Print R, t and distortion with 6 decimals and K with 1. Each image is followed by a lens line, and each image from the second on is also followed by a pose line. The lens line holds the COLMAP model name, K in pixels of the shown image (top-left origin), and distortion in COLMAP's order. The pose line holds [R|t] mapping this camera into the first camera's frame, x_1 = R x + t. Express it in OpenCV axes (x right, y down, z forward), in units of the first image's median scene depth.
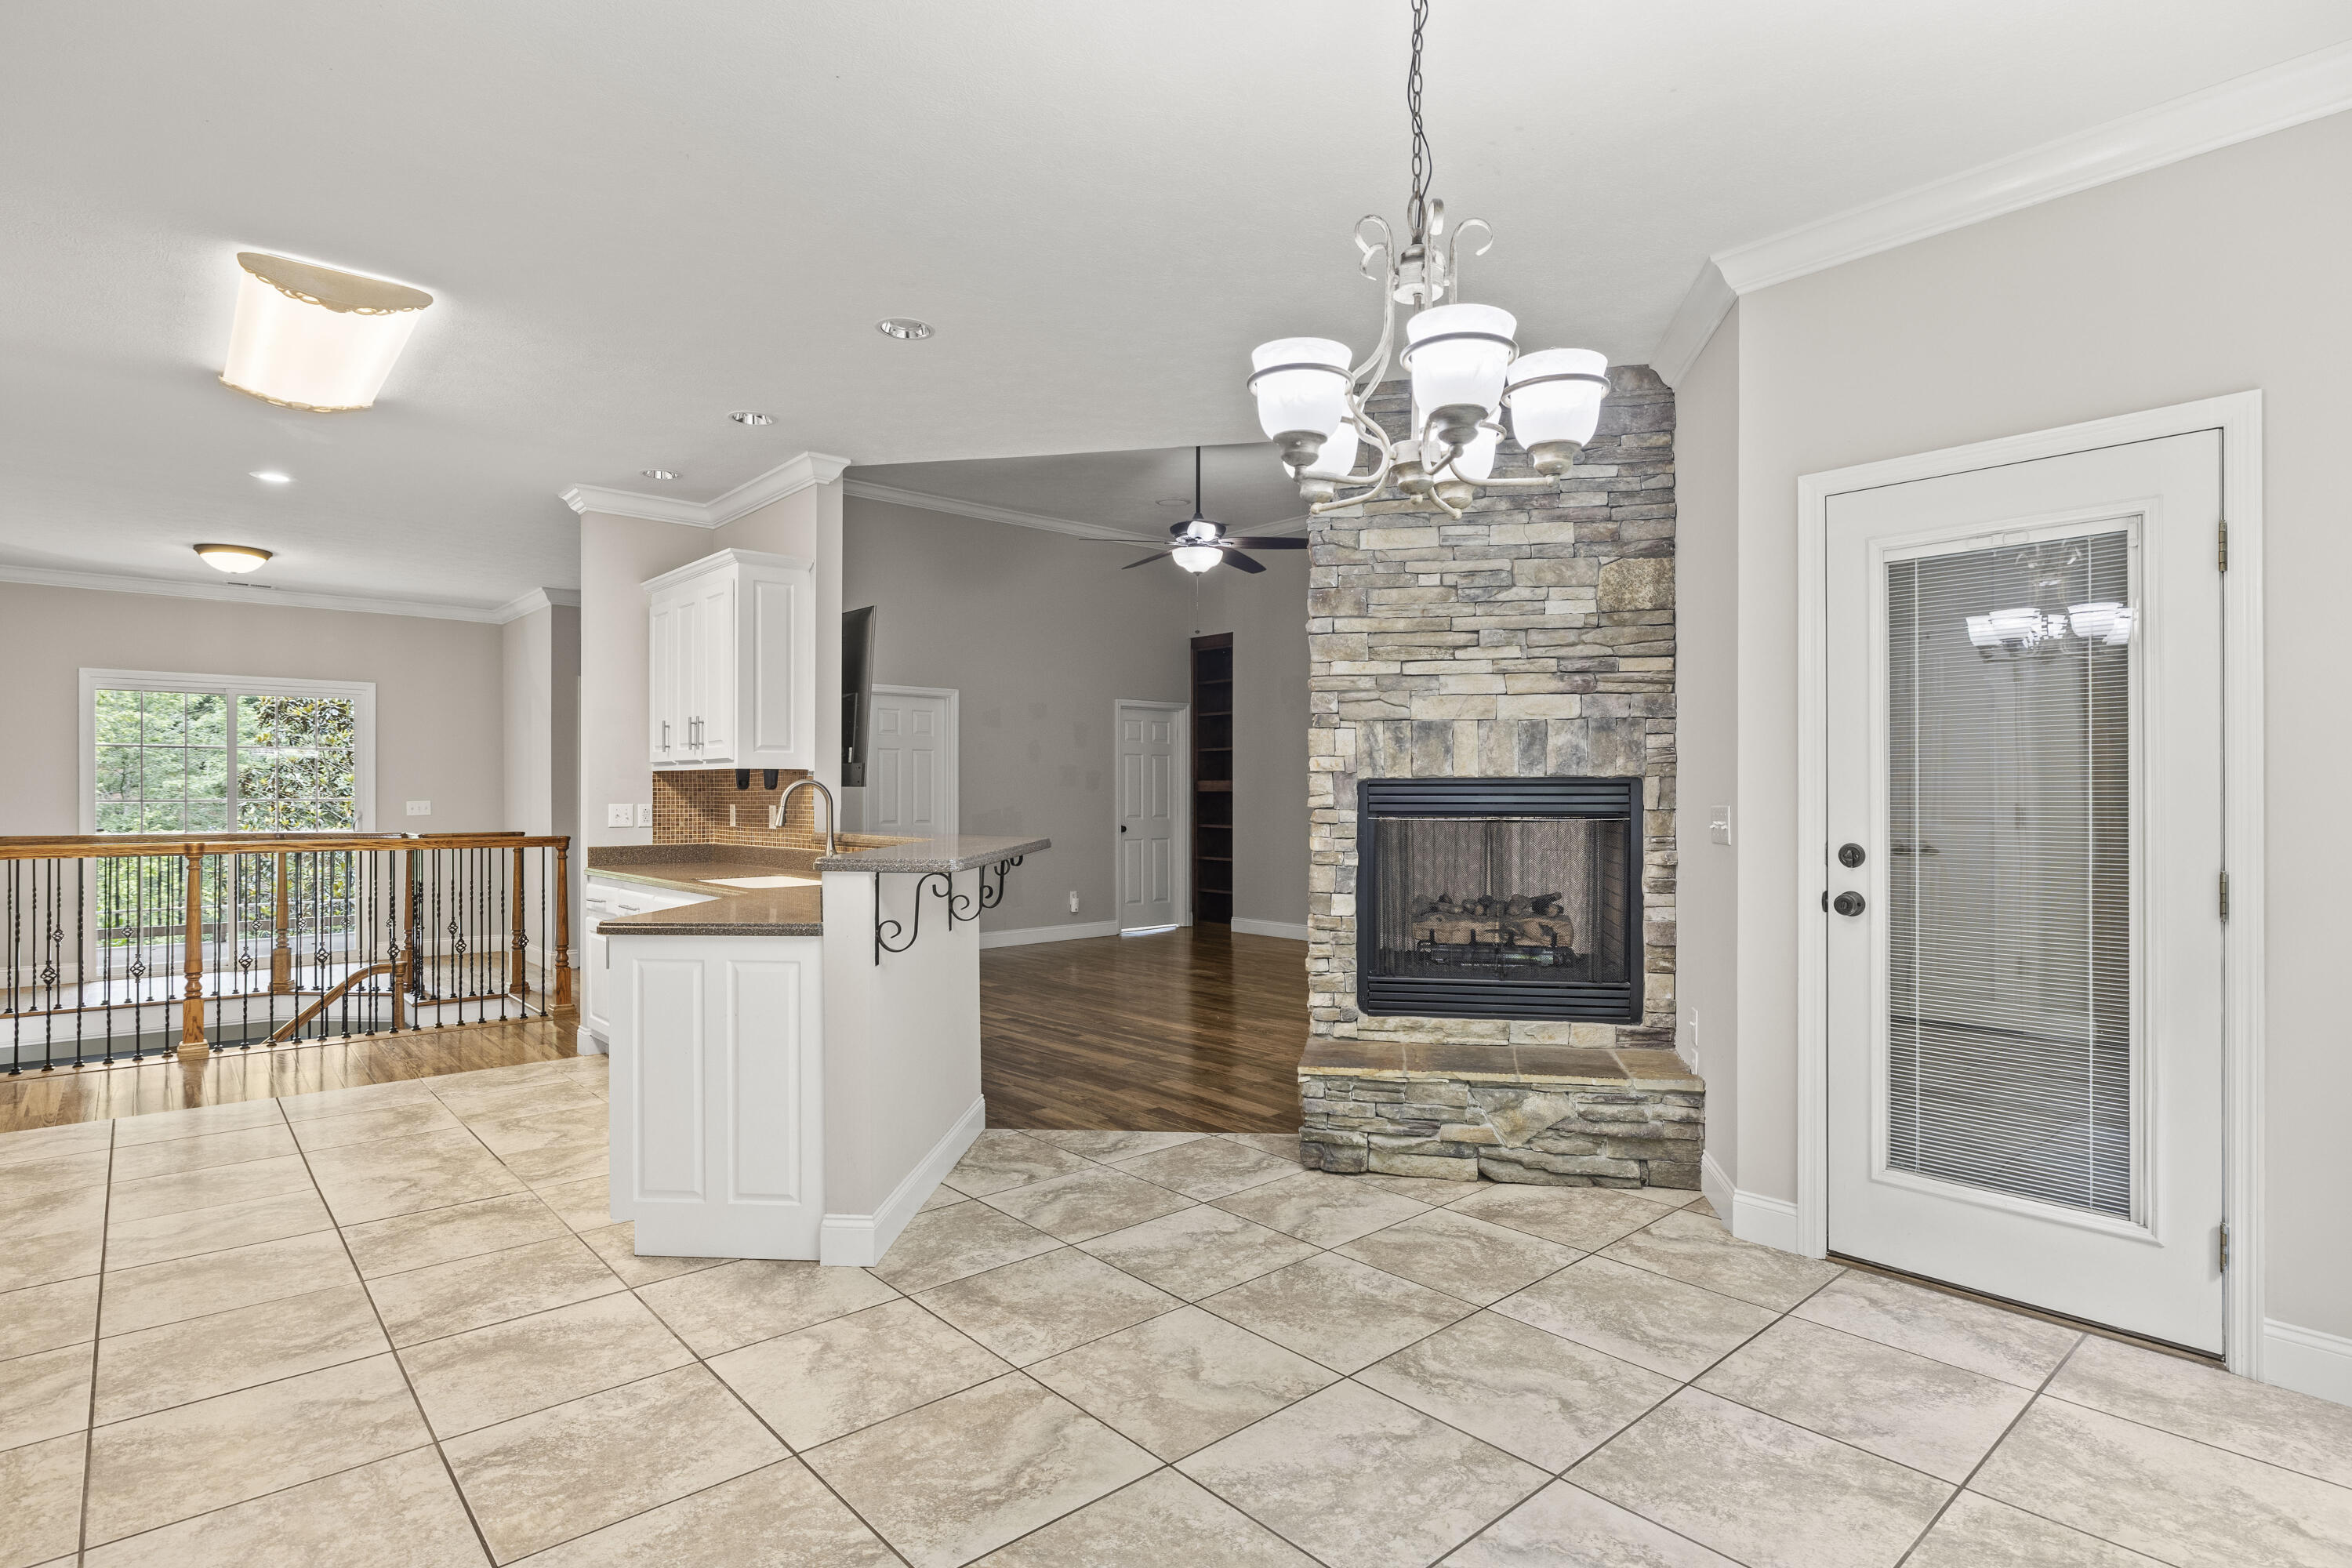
lens RADIAL K [[1187.2, 0, 1167.4], [0, 1187.2, 779.3], [0, 0, 1]] dist [-0.006585, 0.003730]
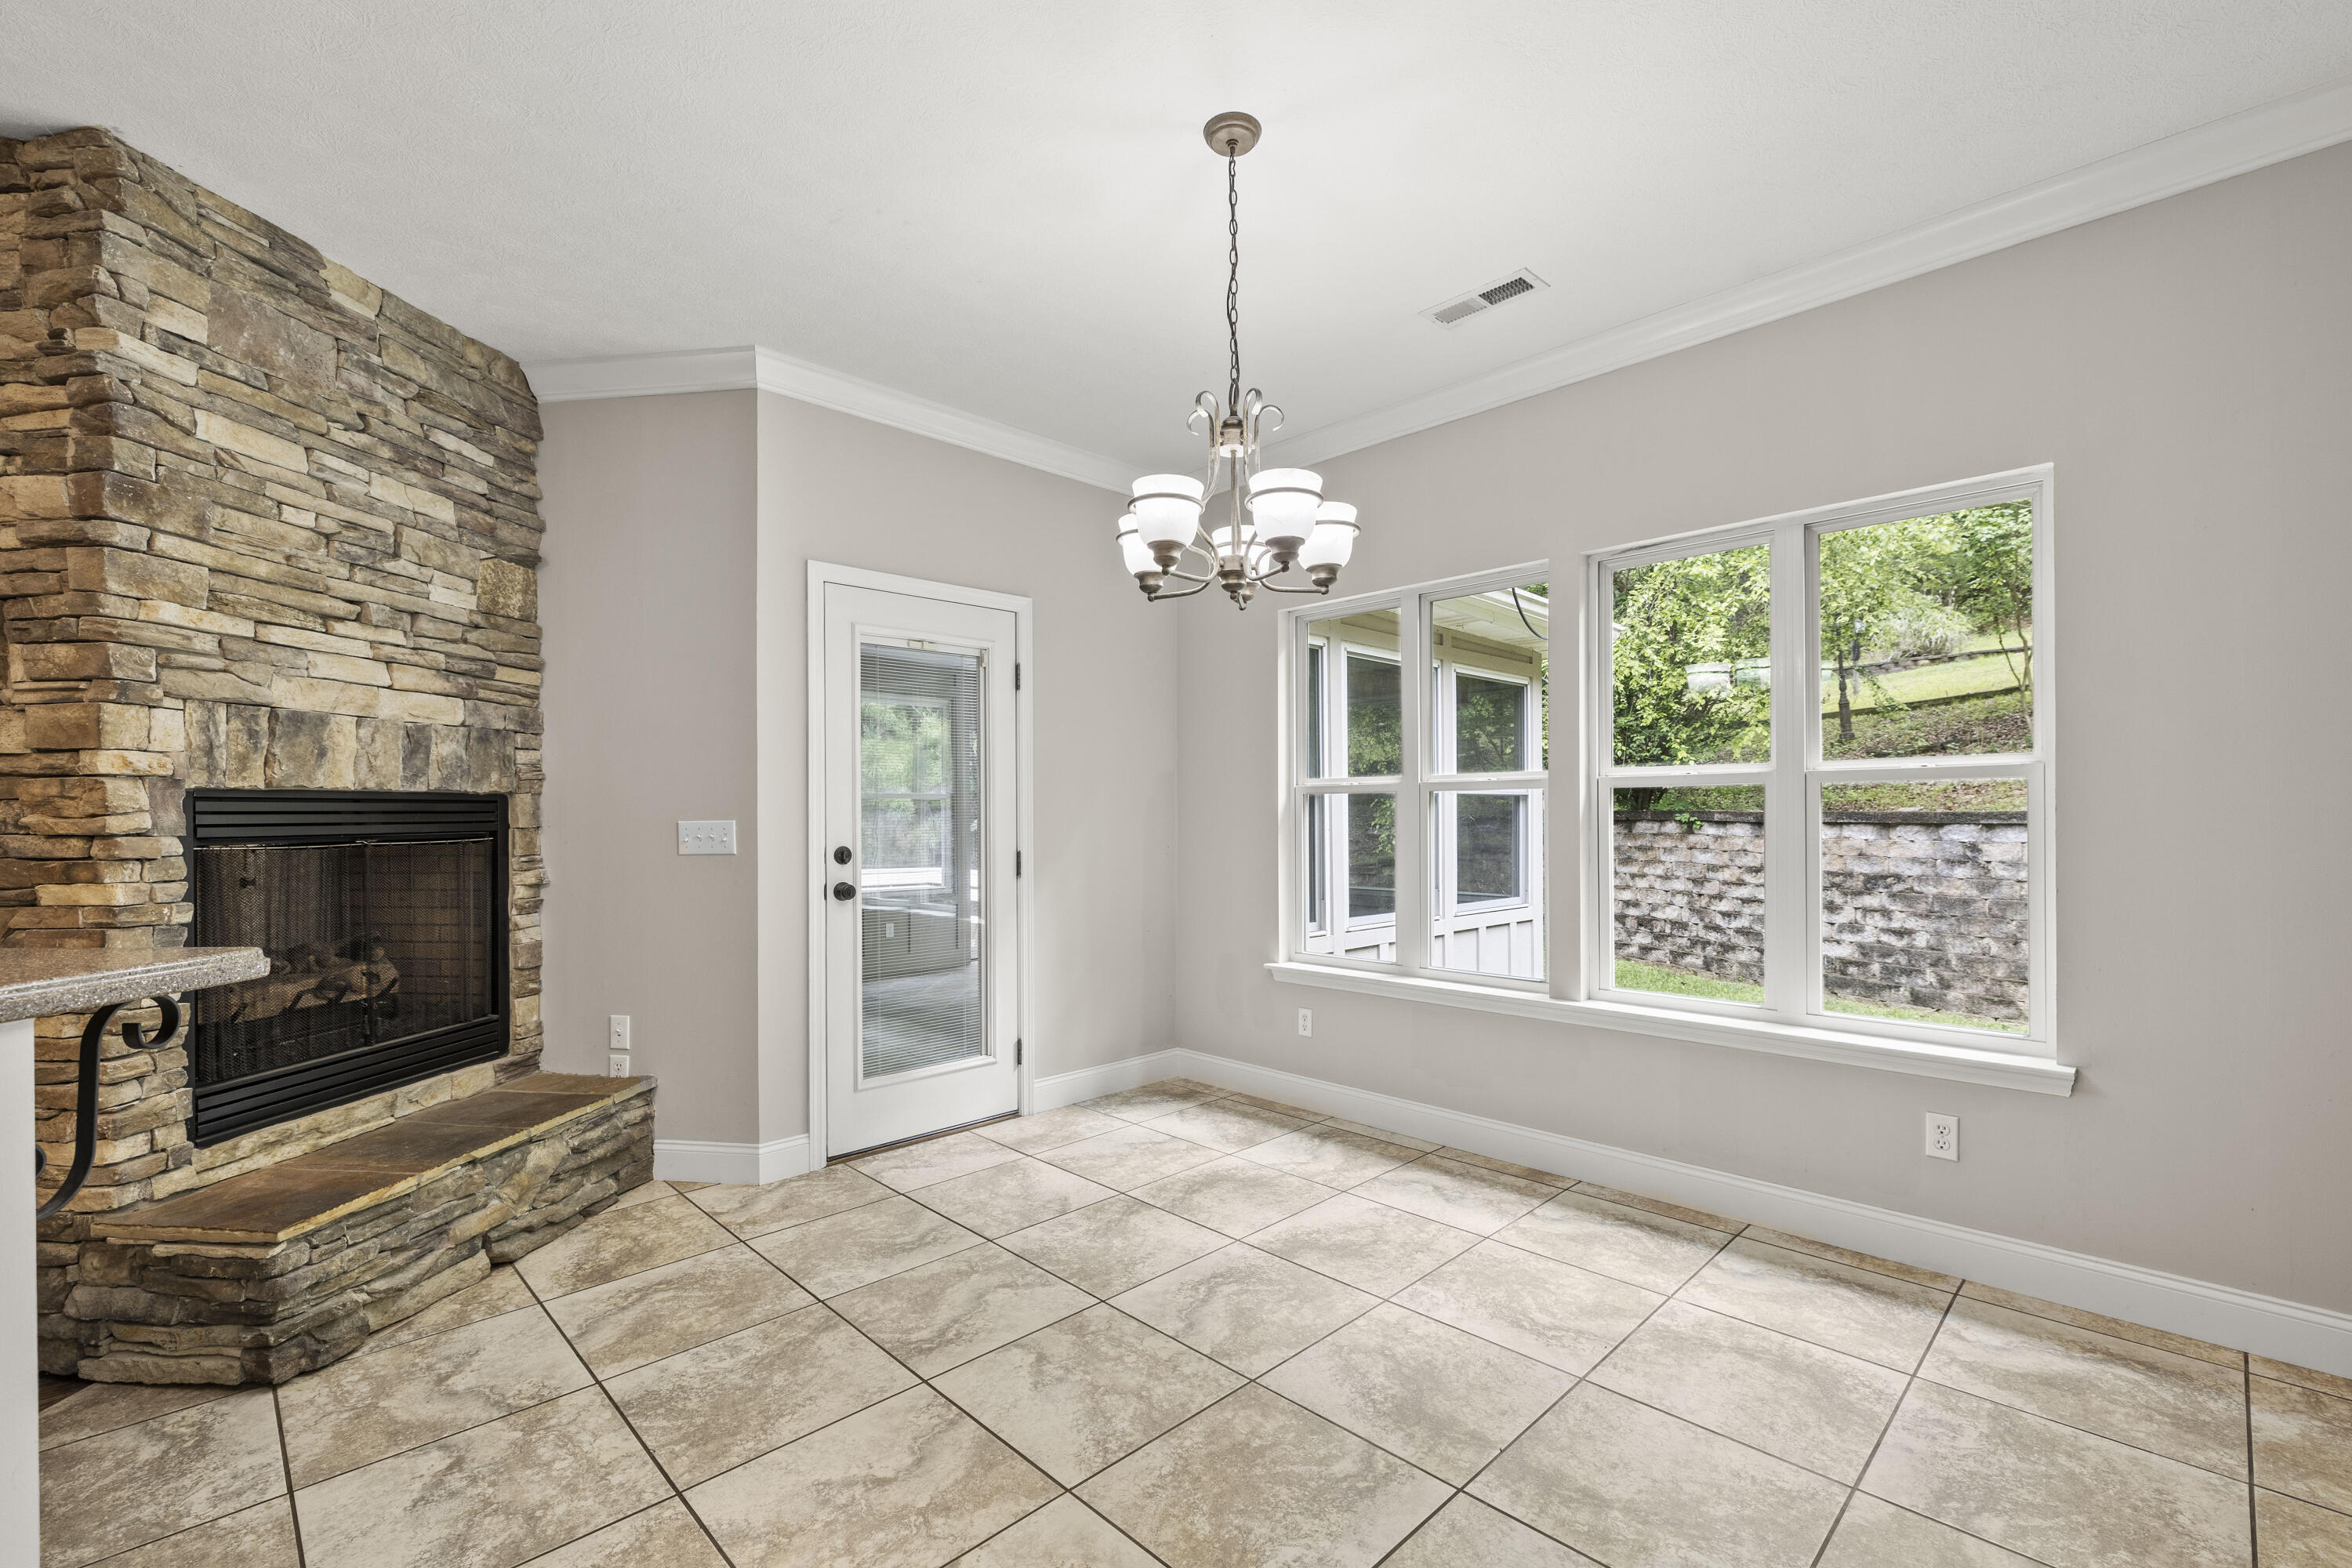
lens RADIAL K [[1018.2, 0, 1193.6], [0, 1018.2, 812.1], [0, 0, 1]] dist [-0.000025, 0.000916]
pose [[-0.063782, 0.000975, 0.997963, -0.438300], [-0.005459, 0.999984, -0.001326, 0.010411], [-0.997949, -0.005533, -0.063775, 0.495741]]
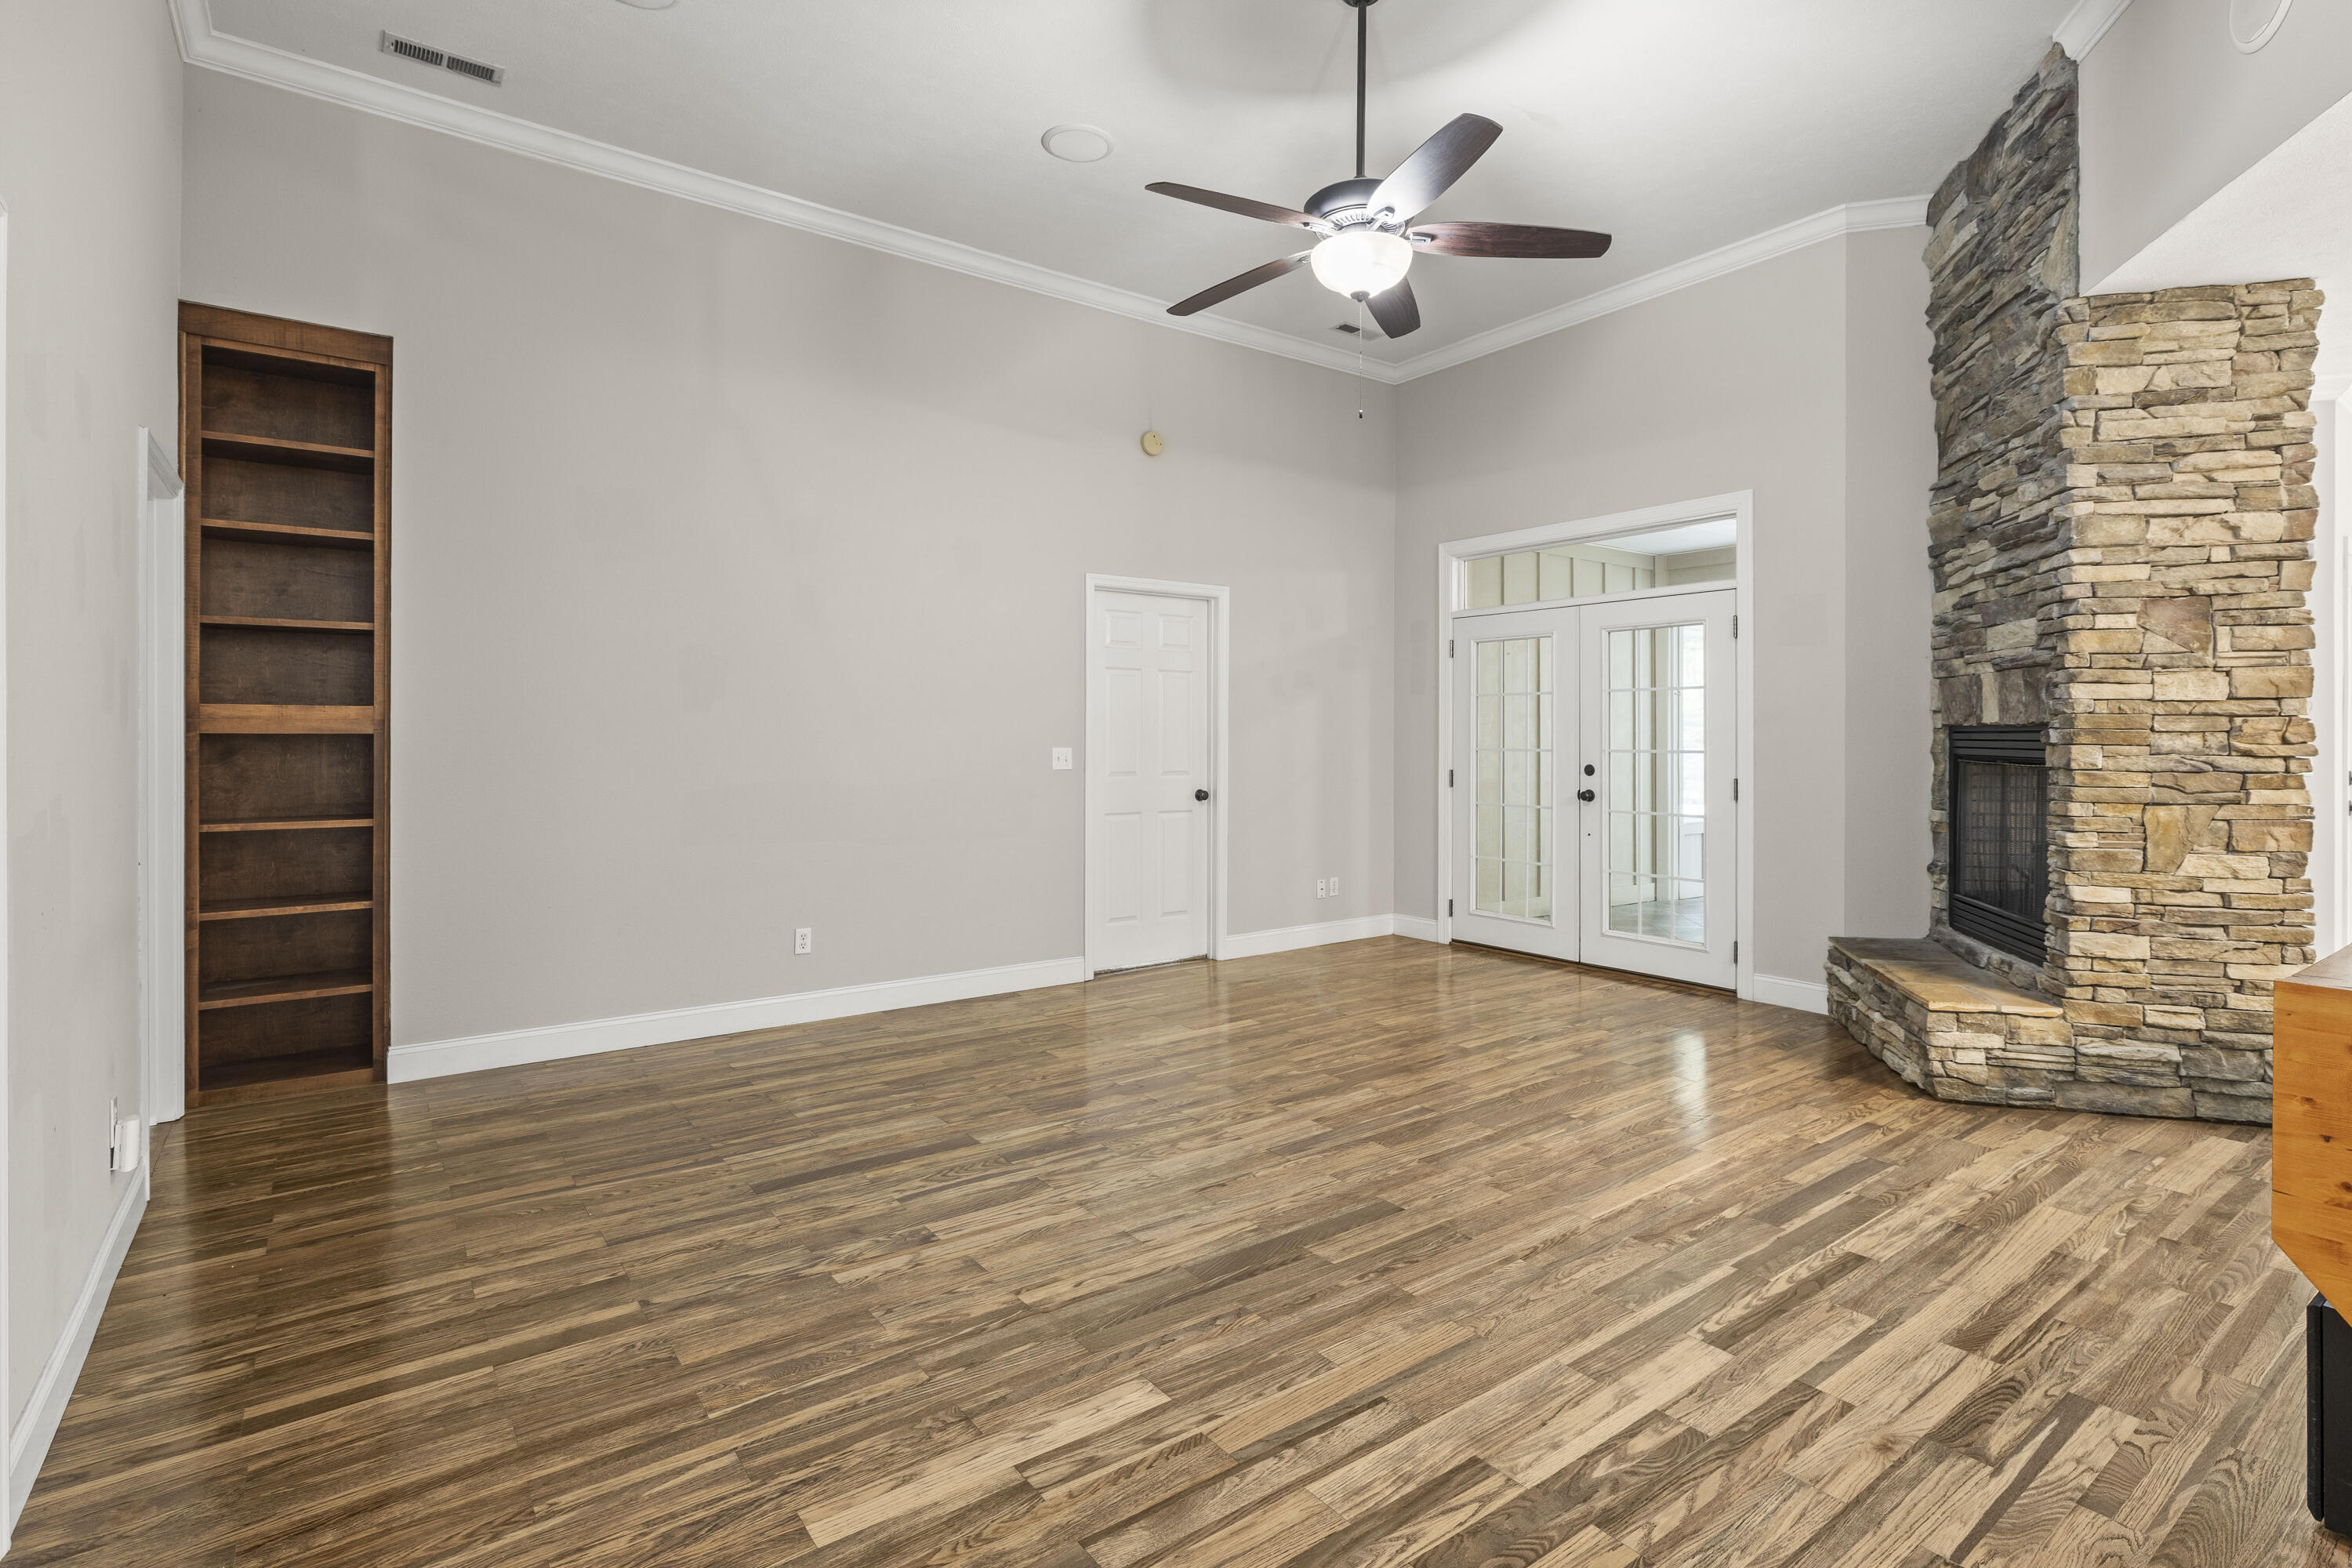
lens RADIAL K [[1127.0, 0, 1198.0], [0, 1127.0, 743.9], [0, 0, 1]] dist [-0.004162, -0.000255]
pose [[0.073211, -0.002455, 0.997313, -0.793121], [-0.012347, 0.999918, 0.003368, 0.022988], [-0.997240, -0.012561, 0.073175, 1.813556]]
